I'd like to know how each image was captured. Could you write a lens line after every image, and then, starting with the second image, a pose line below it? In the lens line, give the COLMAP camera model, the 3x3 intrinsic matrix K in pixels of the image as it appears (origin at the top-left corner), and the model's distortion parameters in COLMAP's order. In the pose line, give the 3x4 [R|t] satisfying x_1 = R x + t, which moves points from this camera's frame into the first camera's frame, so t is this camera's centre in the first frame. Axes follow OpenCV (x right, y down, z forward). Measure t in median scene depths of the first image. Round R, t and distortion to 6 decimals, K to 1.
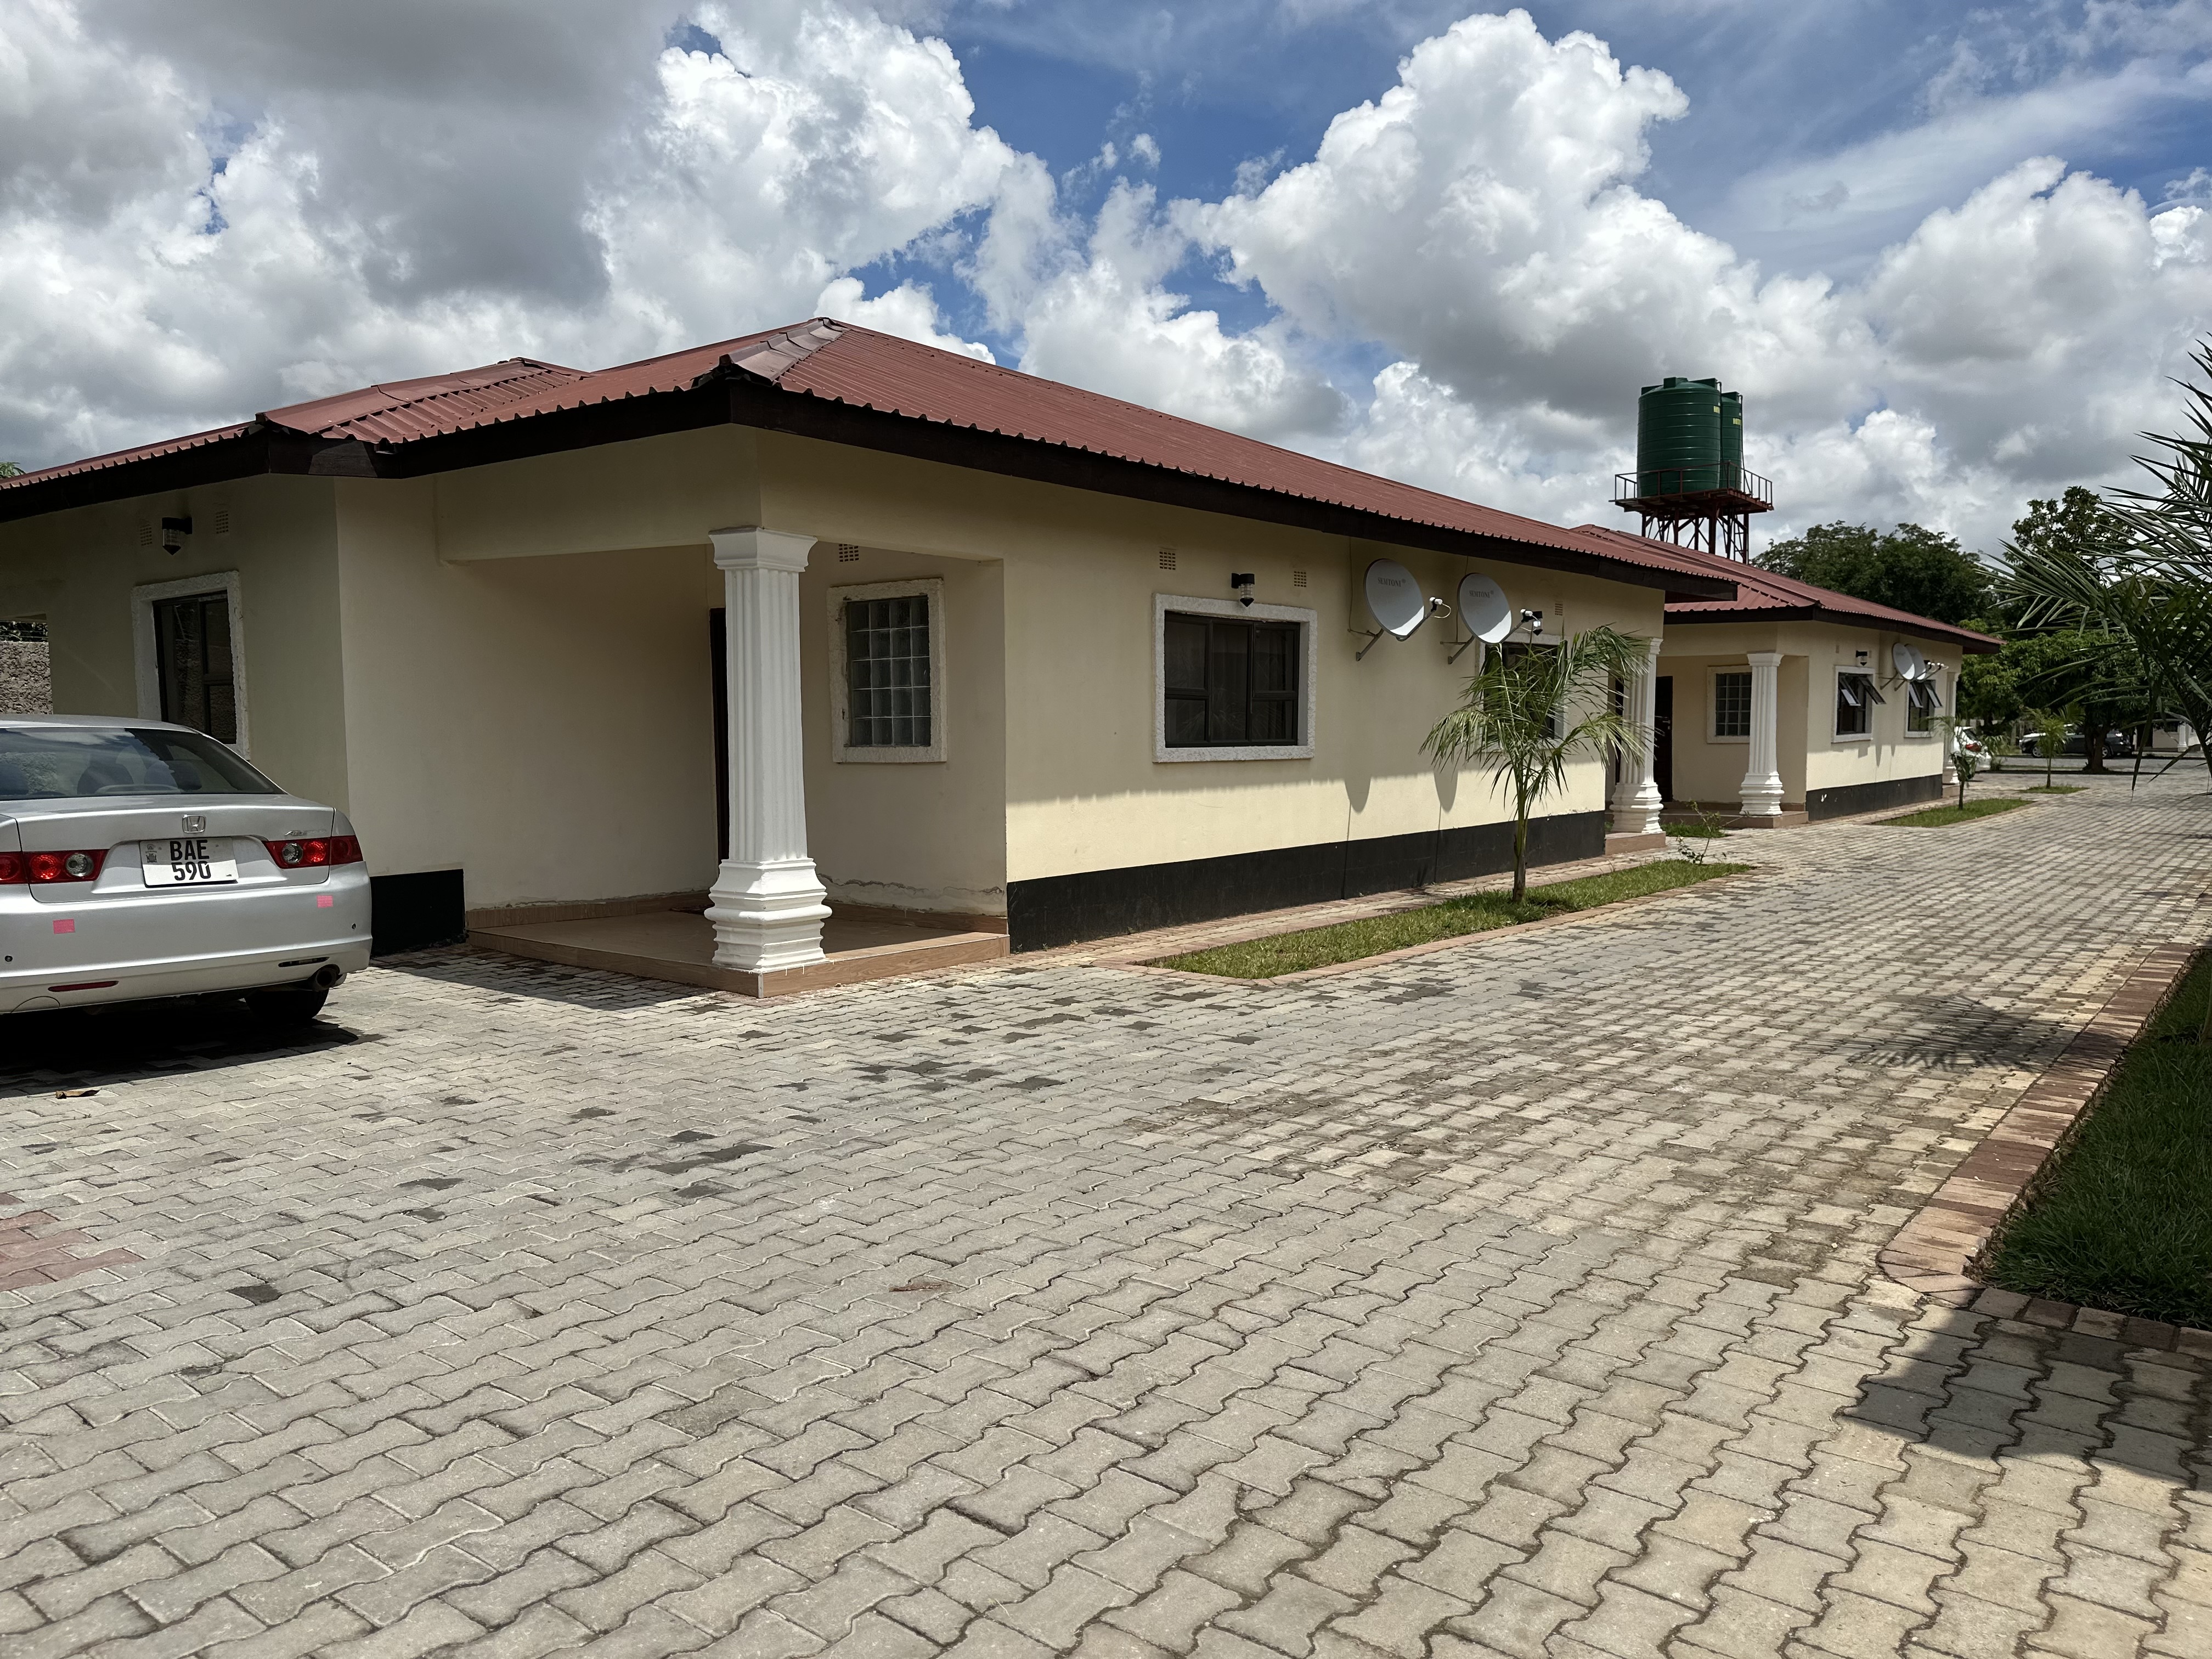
lens RADIAL K [[1545.3, 0, 1110.9], [0, 1545.3, 797.6], [0, 0, 1]] dist [0.151696, -0.276697]
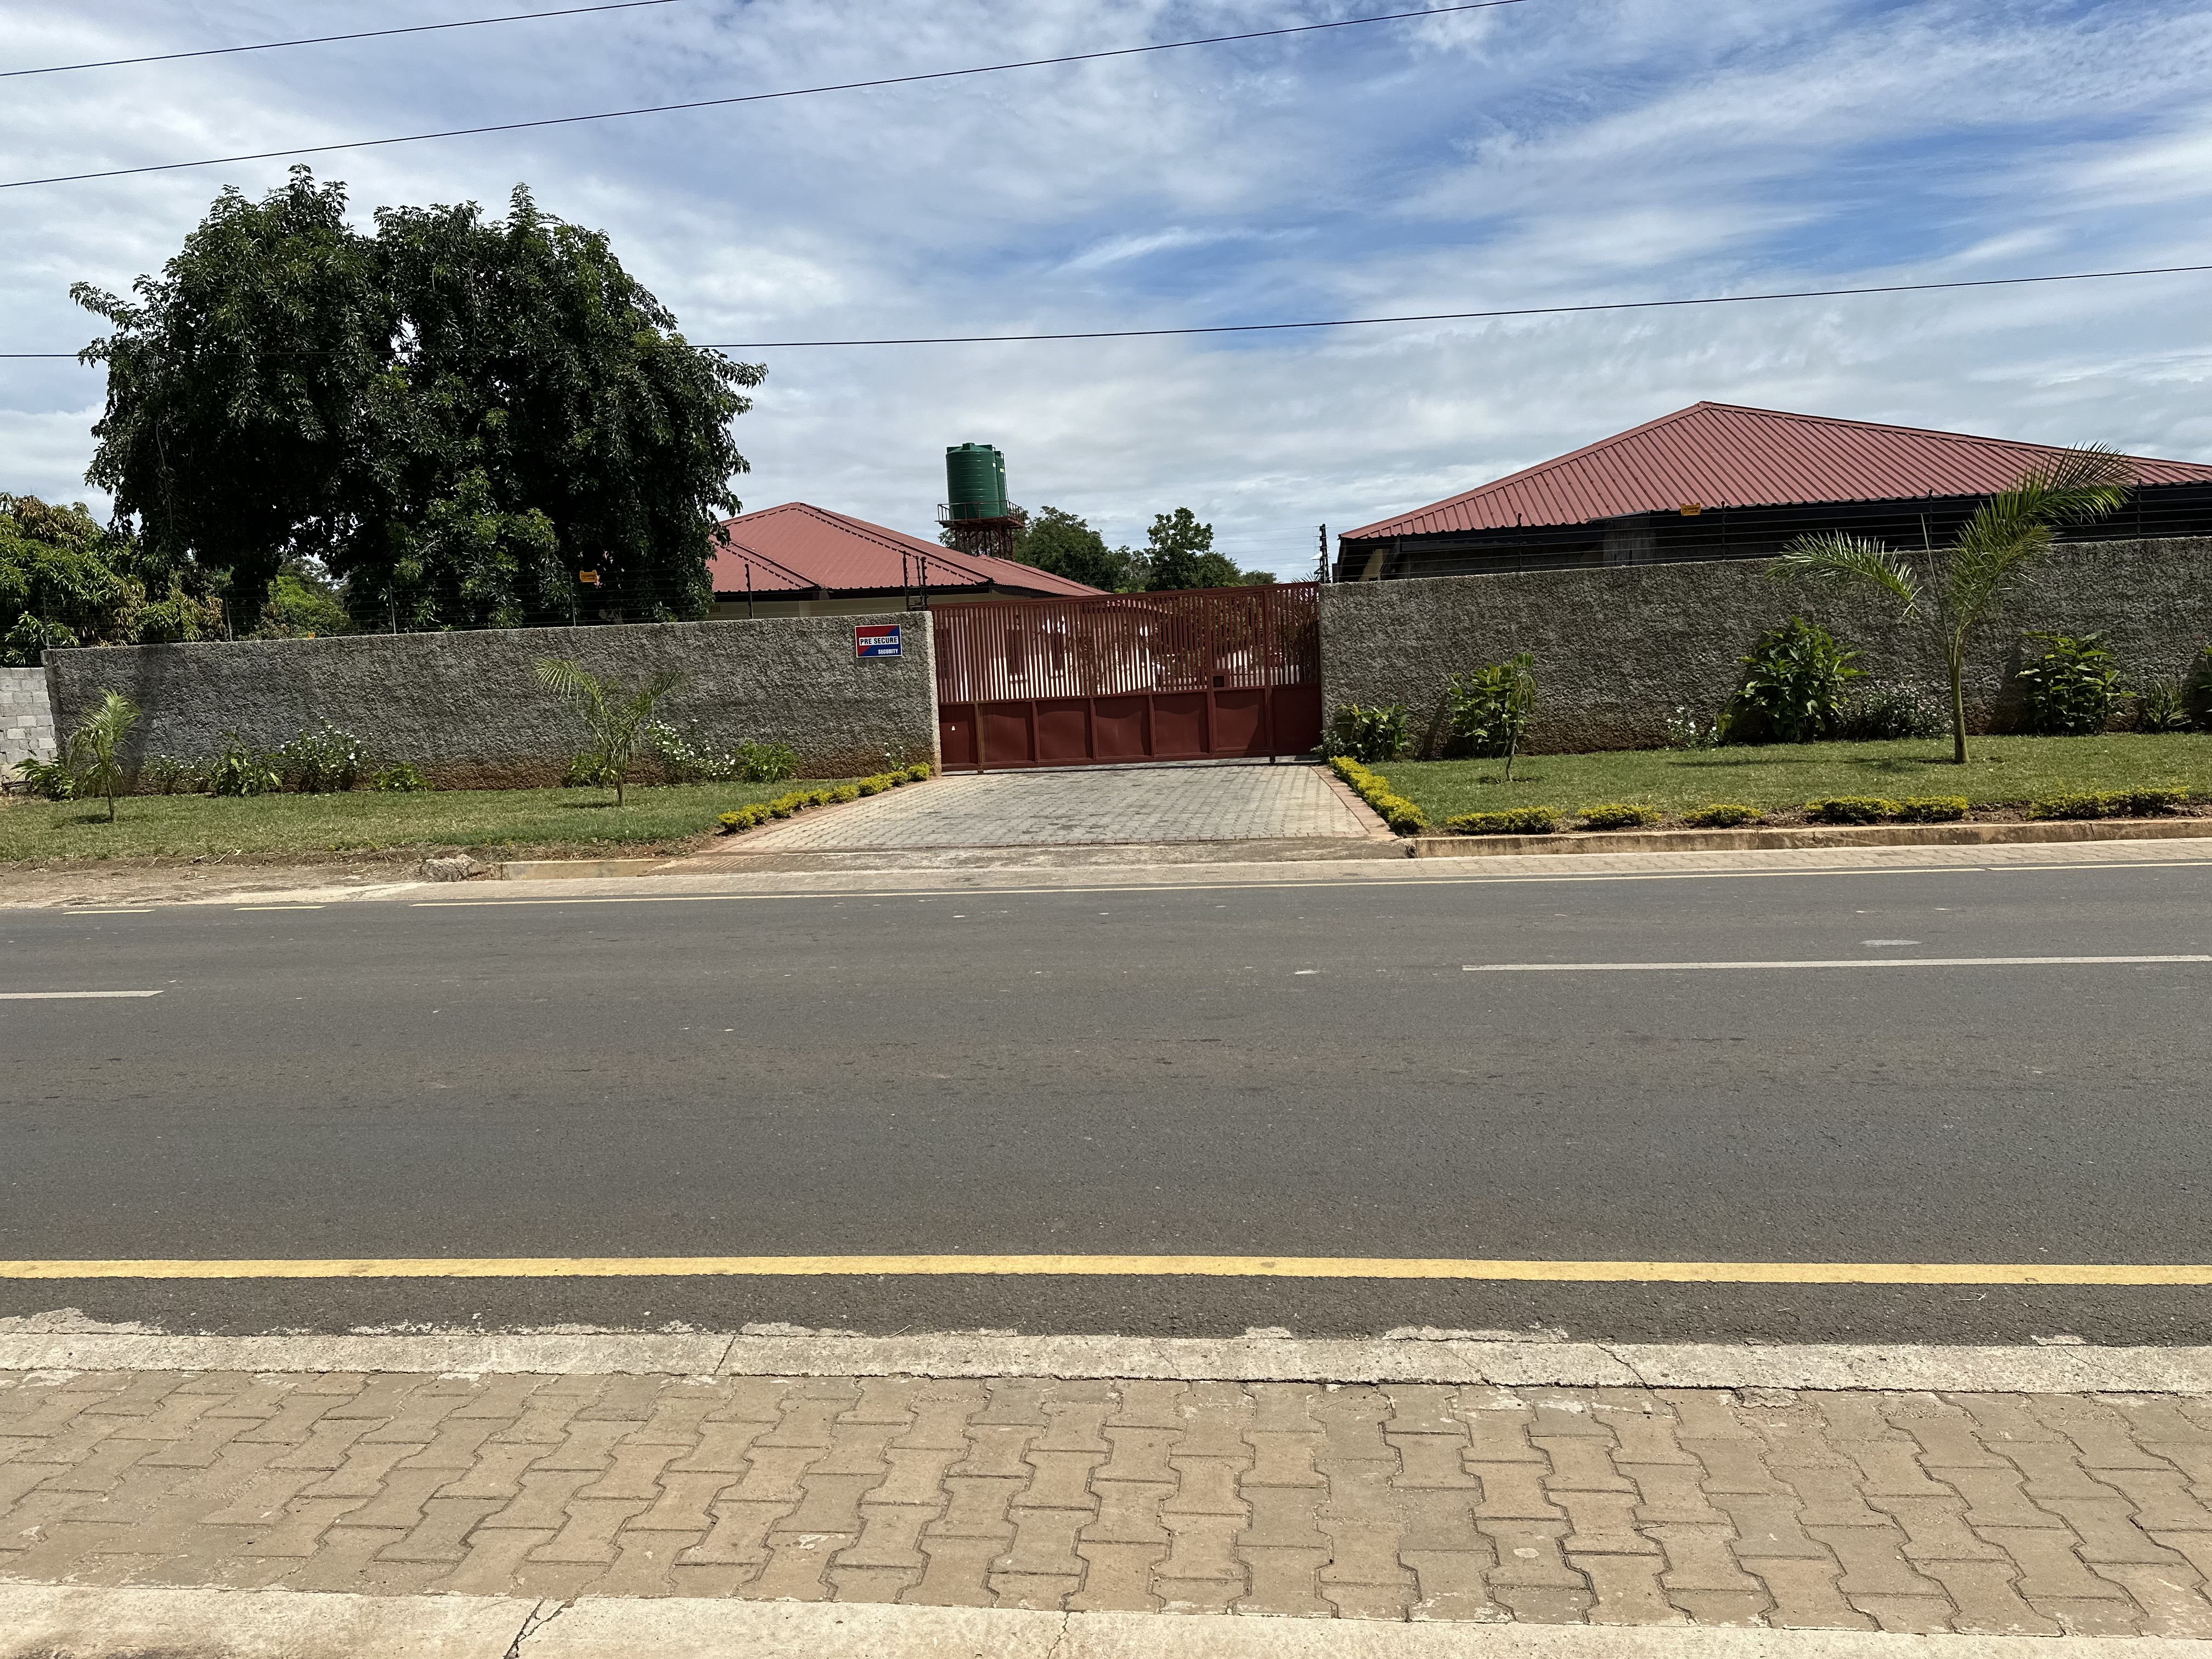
lens RADIAL K [[1523.9, 0, 1106.0], [0, 1523.9, 829.5], [0, 0, 1]] dist [0.136128, -0.214941]
pose [[0.864822, -0.093788, 0.493242, -2.663780], [0.066695, 0.995152, 0.072285, 0.135389], [-0.497630, -0.029616, 0.866884, -3.450988]]
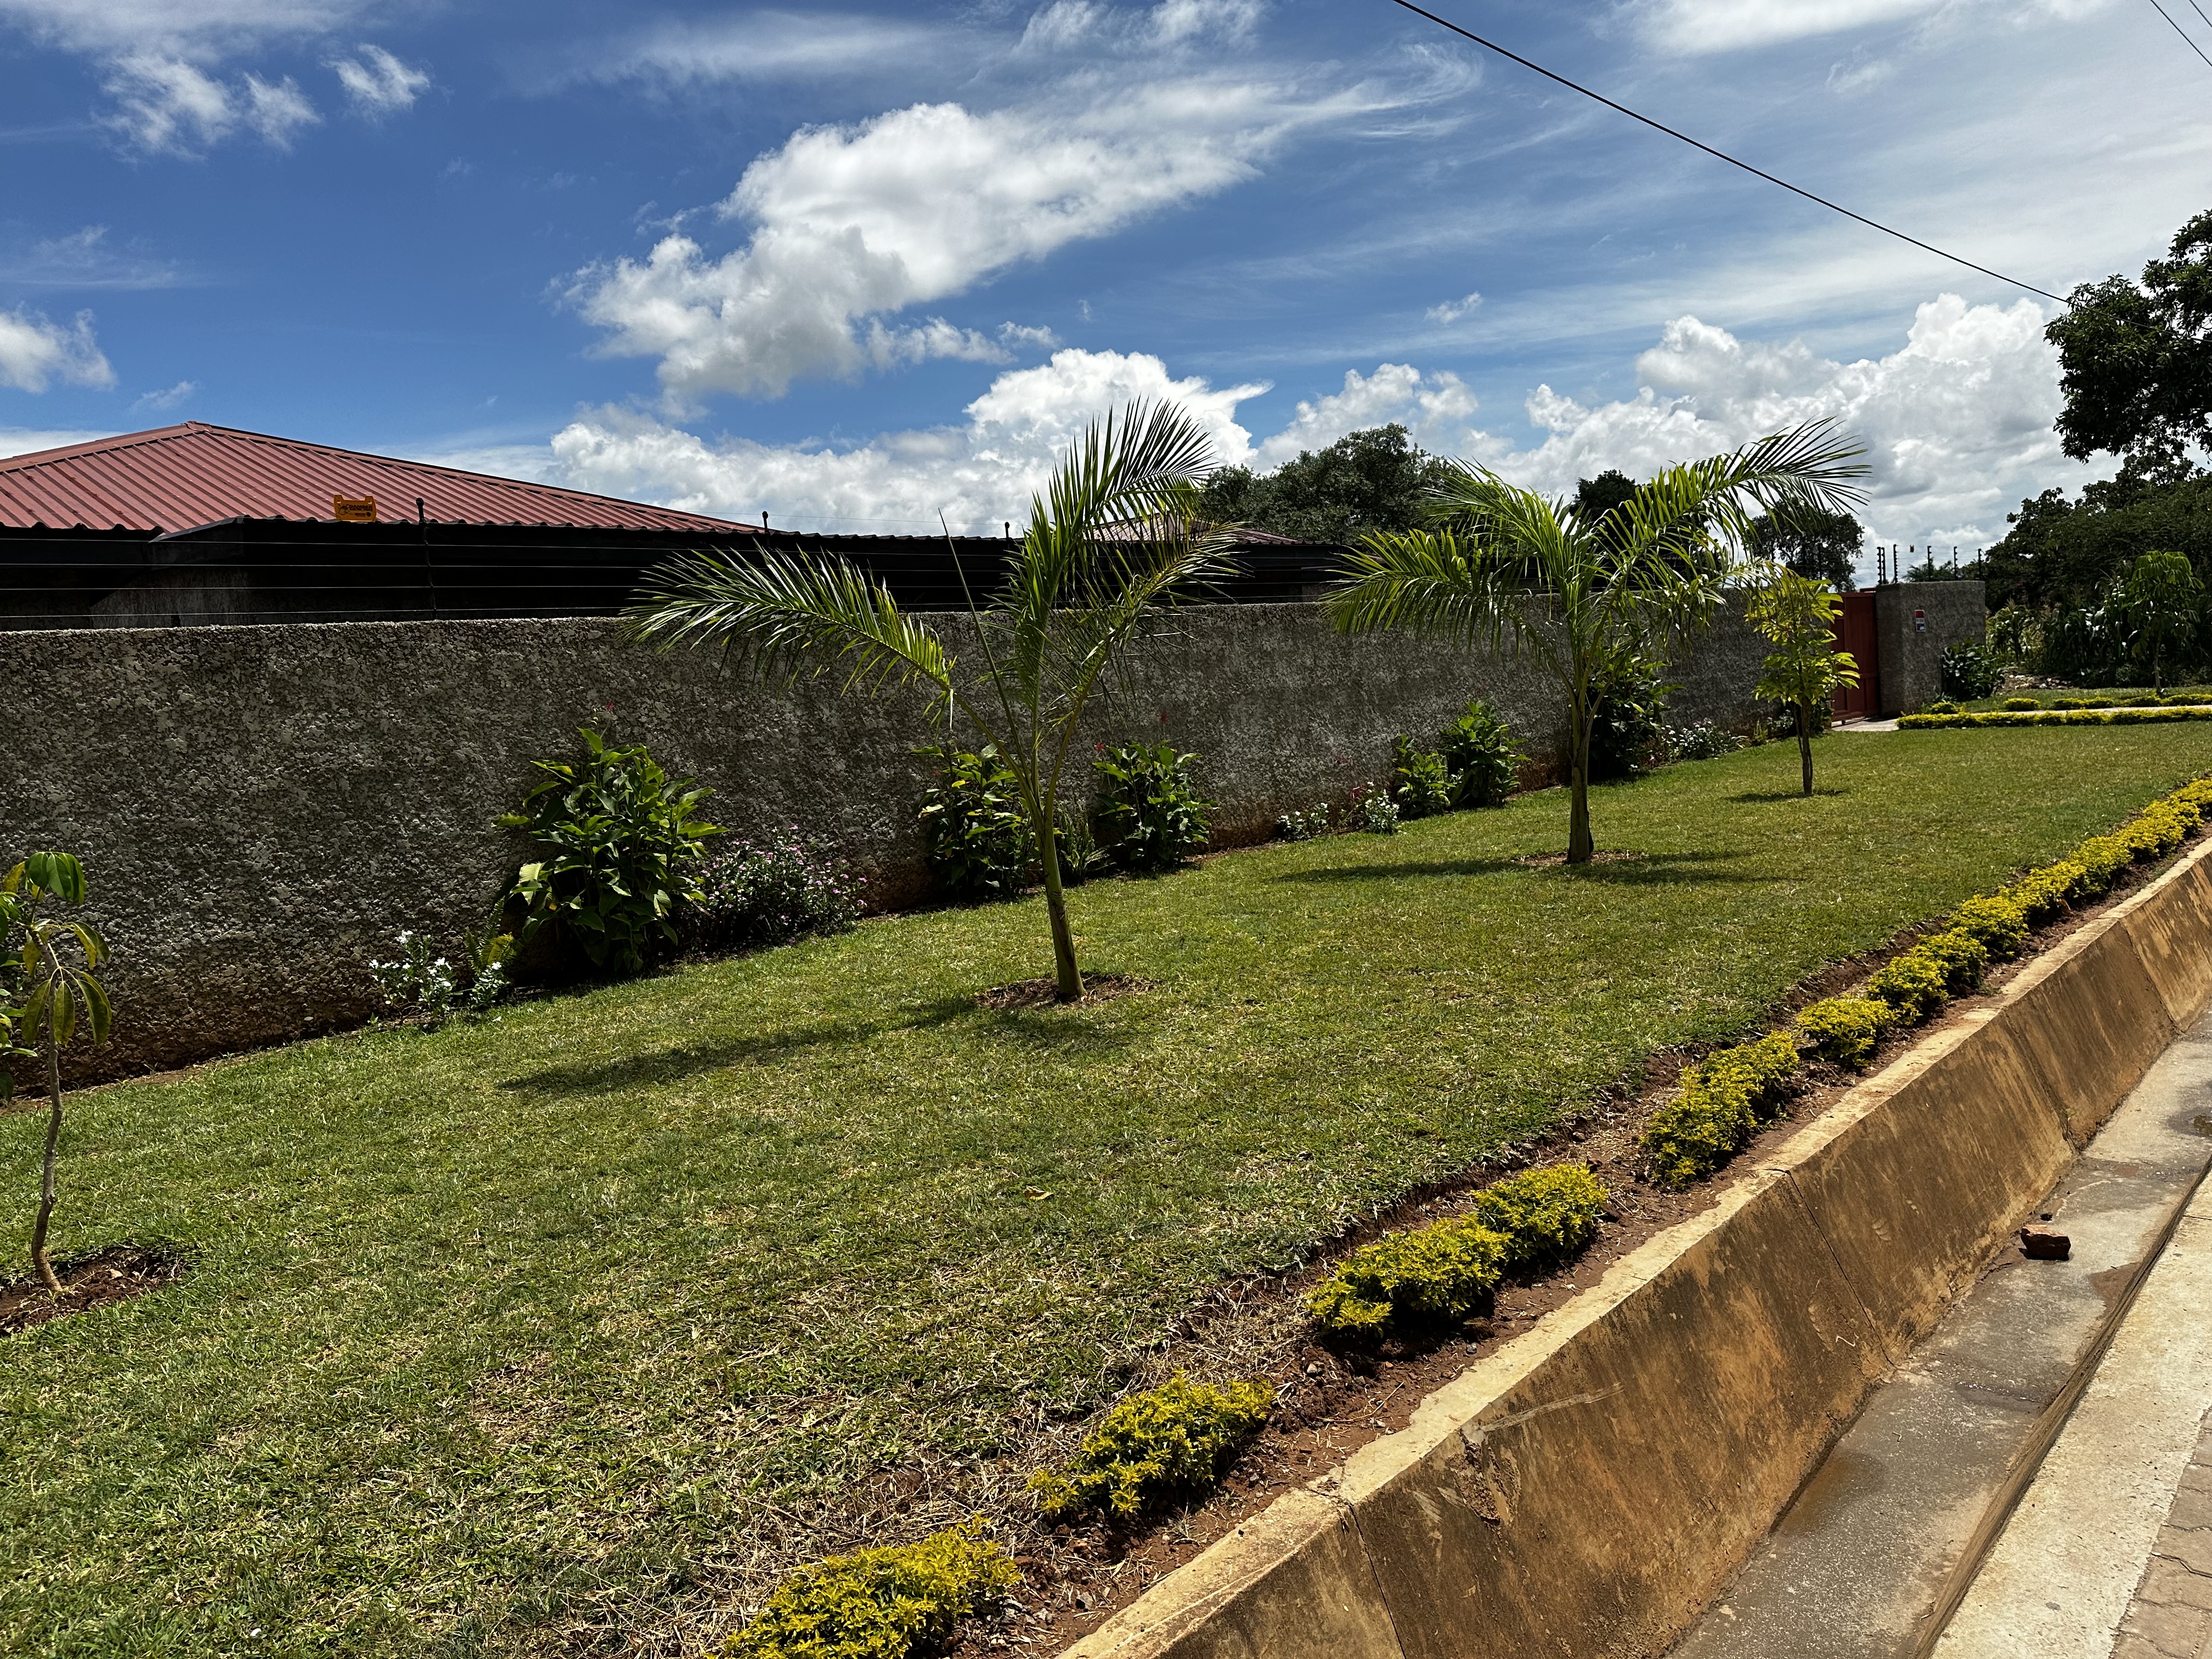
lens RADIAL K [[1547.6, 0, 1127.1], [0, 1547.6, 826.4], [0, 0, 1]] dist [0.032799, -0.046072]
pose [[0.096549, -0.092091, 0.991059, -1.219519], [0.129793, 0.988373, 0.079197, 0.057068], [-0.986829, 0.120986, 0.107379, -1.898841]]
